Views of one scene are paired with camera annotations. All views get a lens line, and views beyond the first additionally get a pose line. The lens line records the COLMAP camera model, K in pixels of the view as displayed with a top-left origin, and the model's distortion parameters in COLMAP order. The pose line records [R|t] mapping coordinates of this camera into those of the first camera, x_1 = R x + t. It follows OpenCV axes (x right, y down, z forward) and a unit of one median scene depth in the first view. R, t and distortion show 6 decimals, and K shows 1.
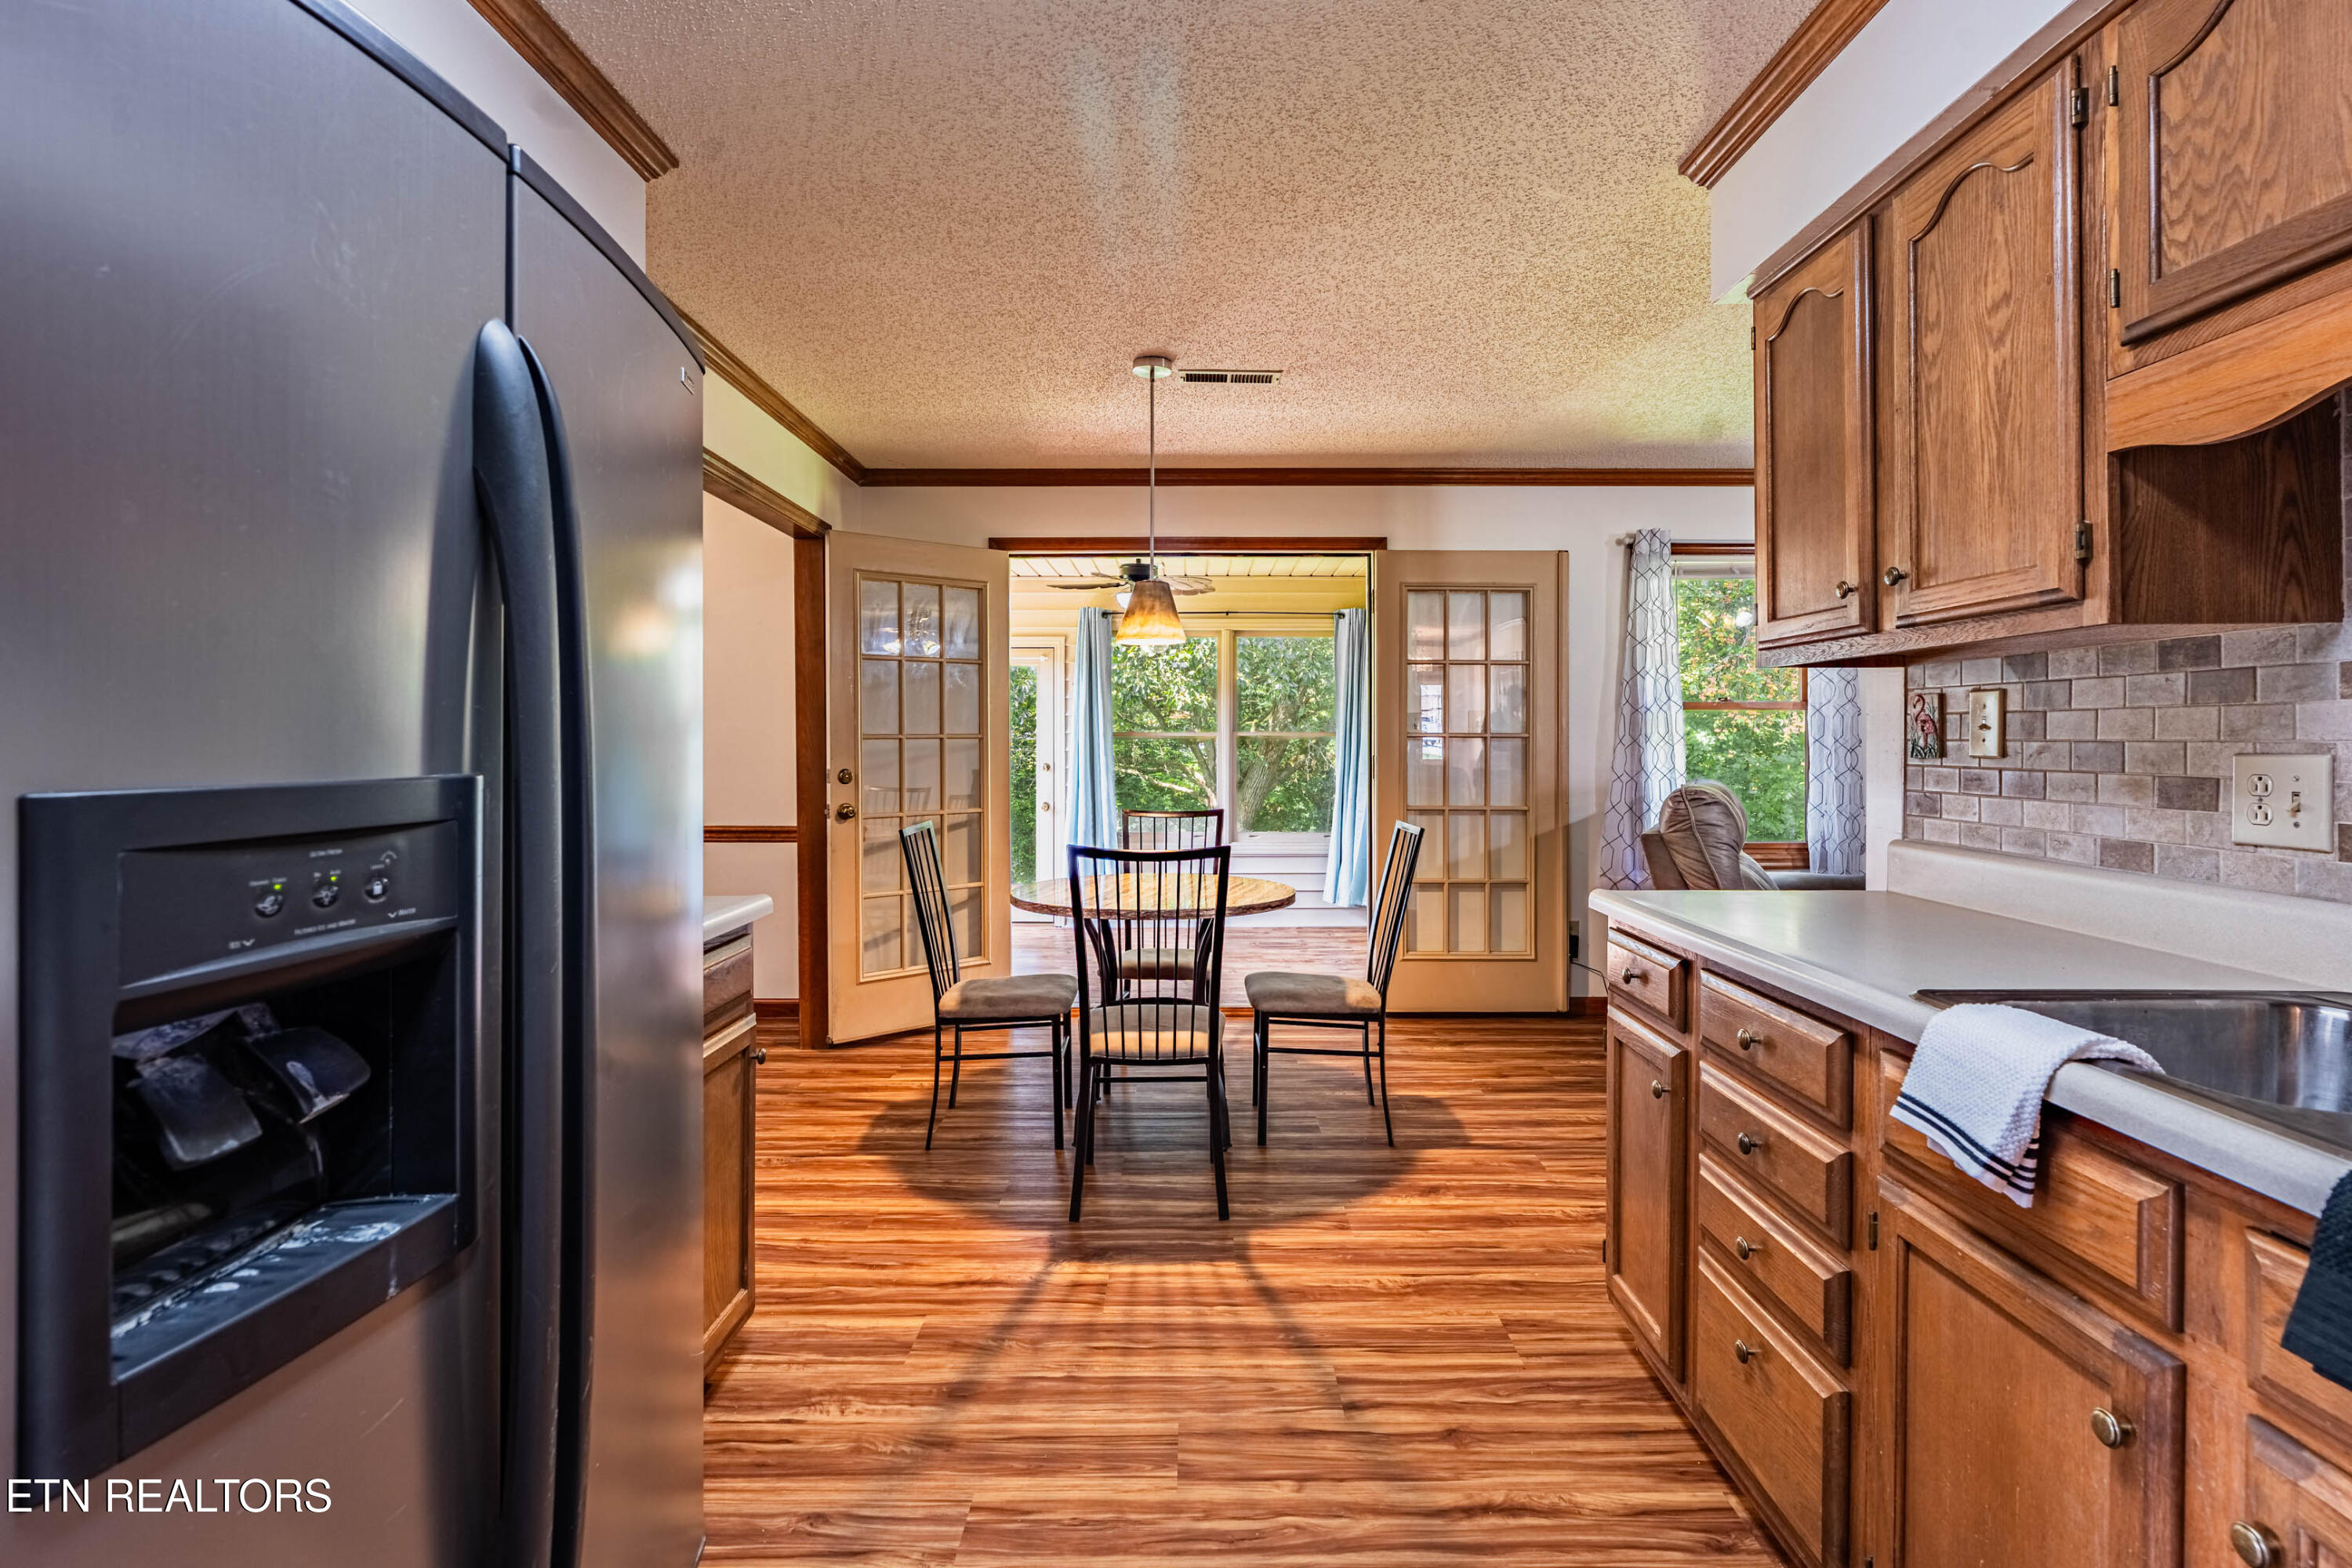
lens RADIAL K [[1063.4, 0, 1175.7], [0, 1063.4, 736.7], [0, 0, 1]] dist [-0.021670, 0.000221]
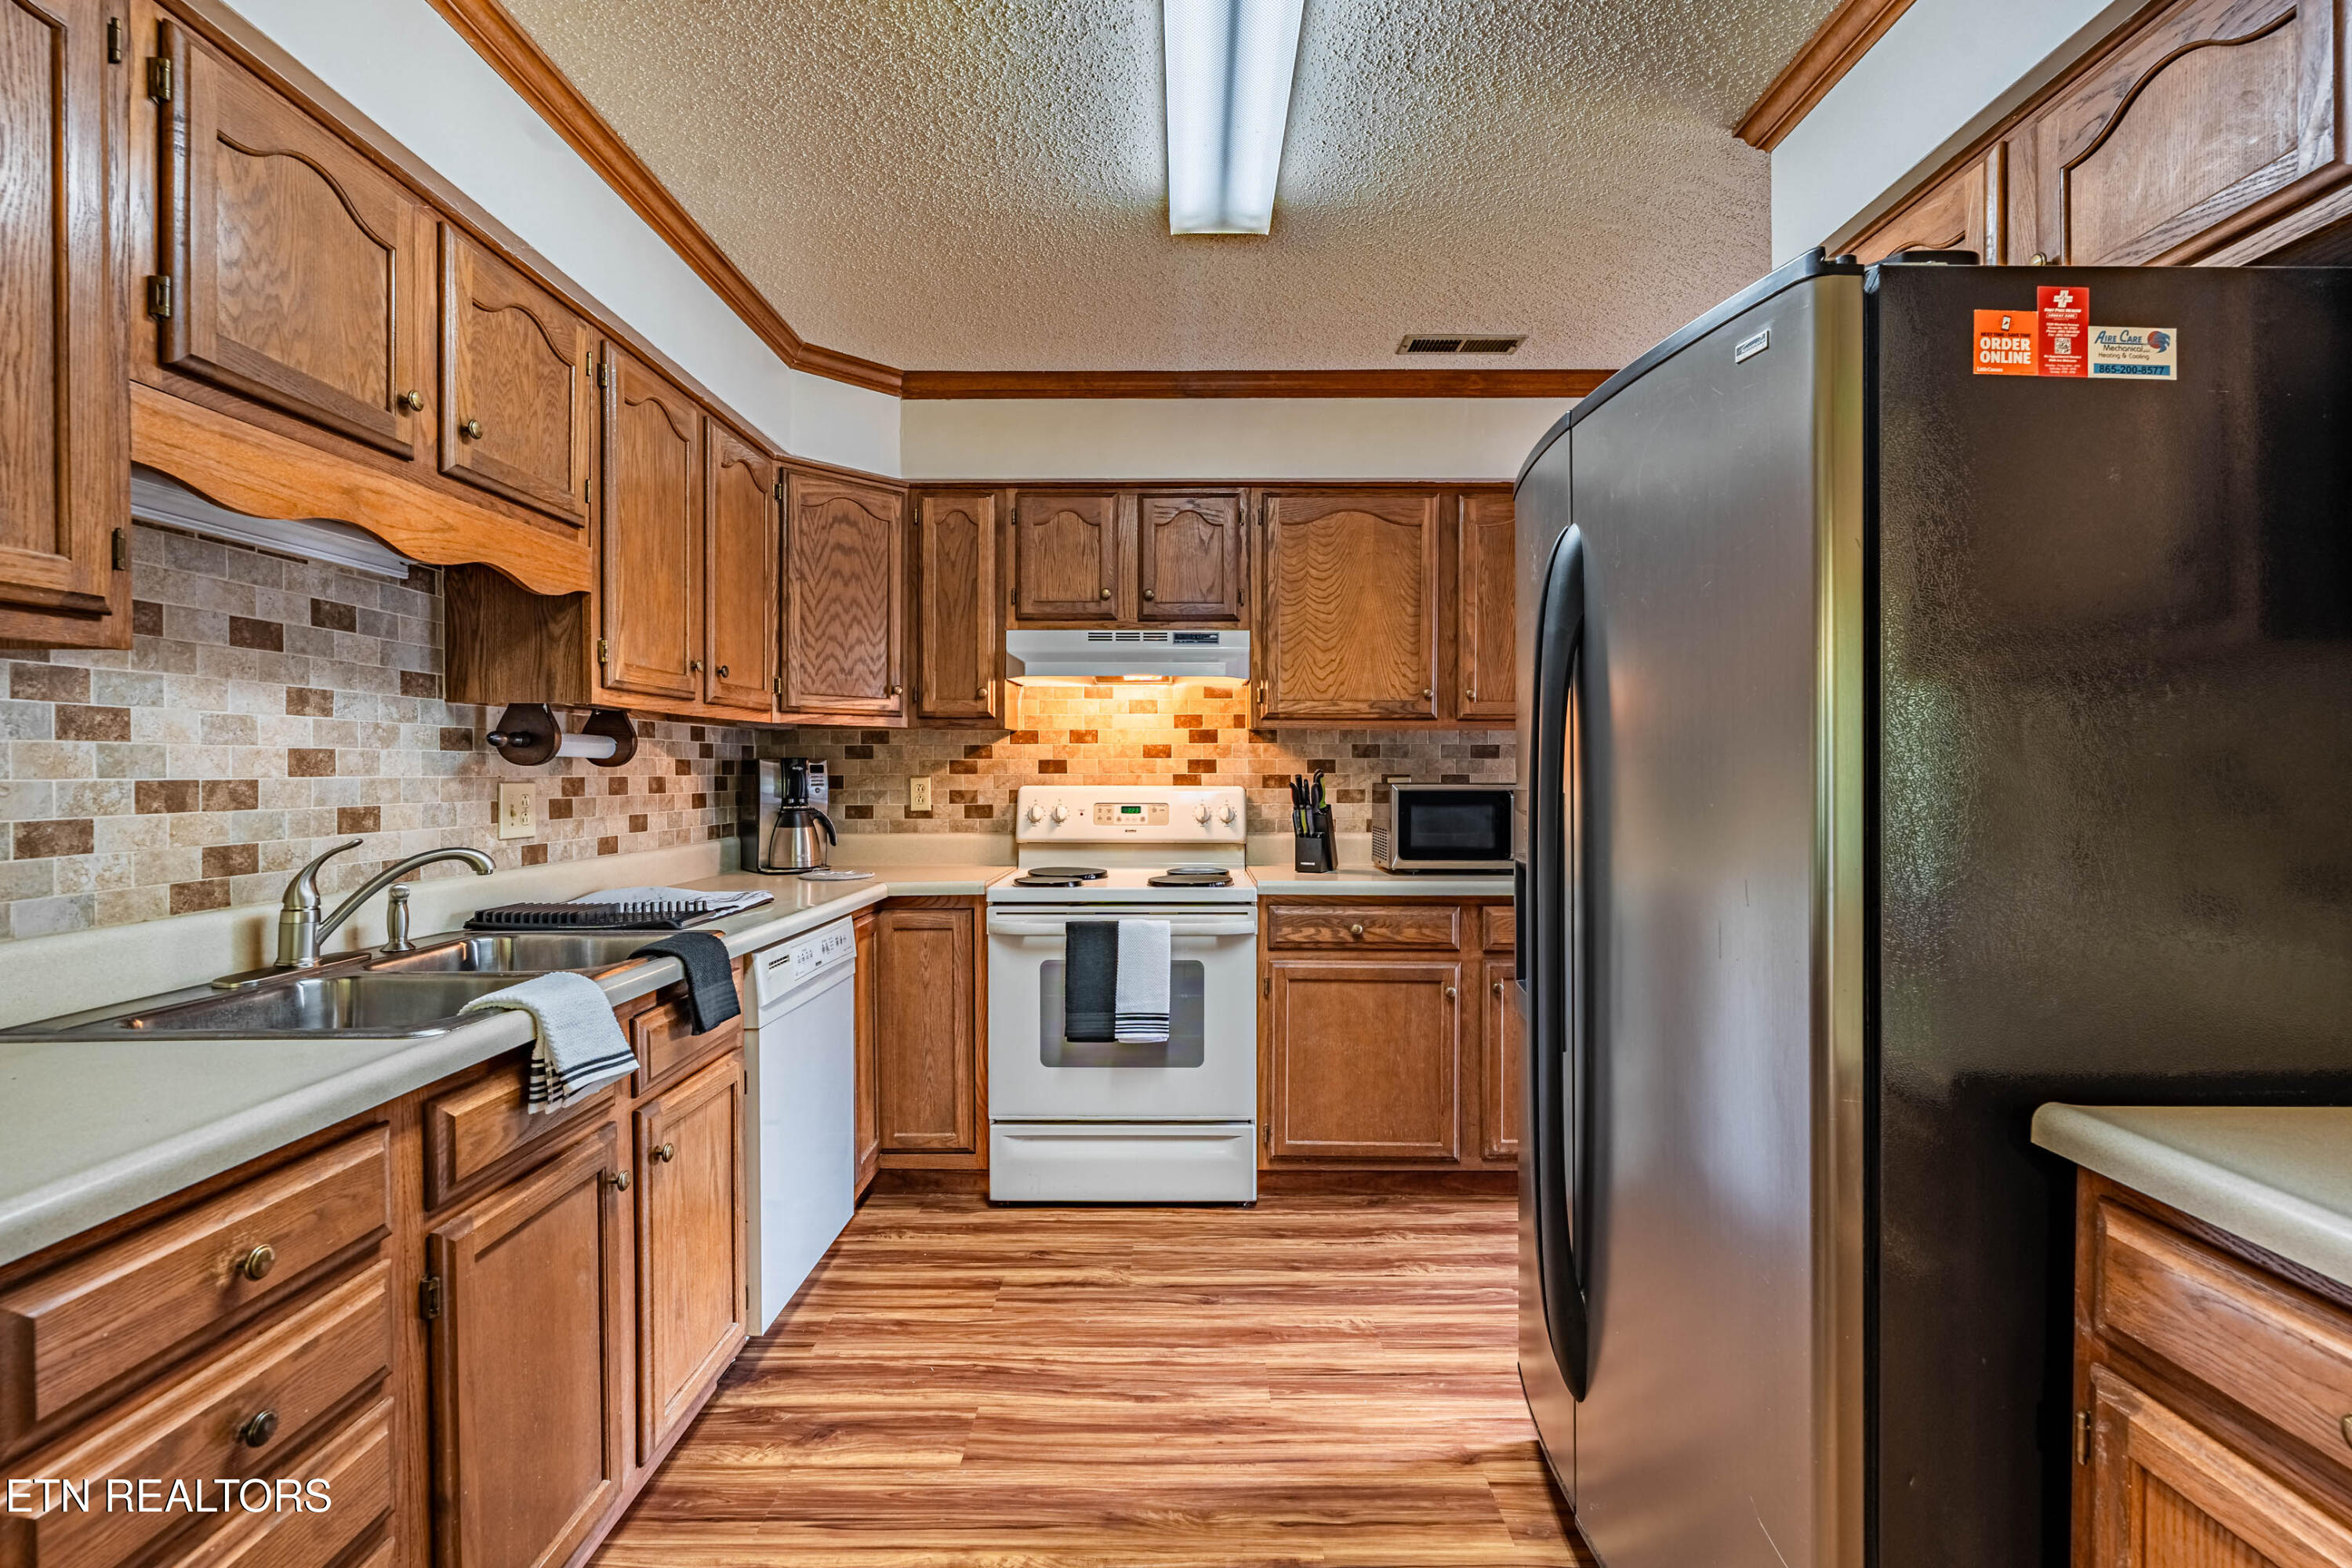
lens RADIAL K [[1068.5, 0, 1182.7], [0, 1068.5, 772.6], [0, 0, 1]] dist [-0.000199, 0.000325]
pose [[-0.999975, 0.003632, -0.006046, -0.003694], [0.003629, 0.999993, 0.000401, 0.000003], [0.006047, 0.000379, -0.999982, 1.117029]]
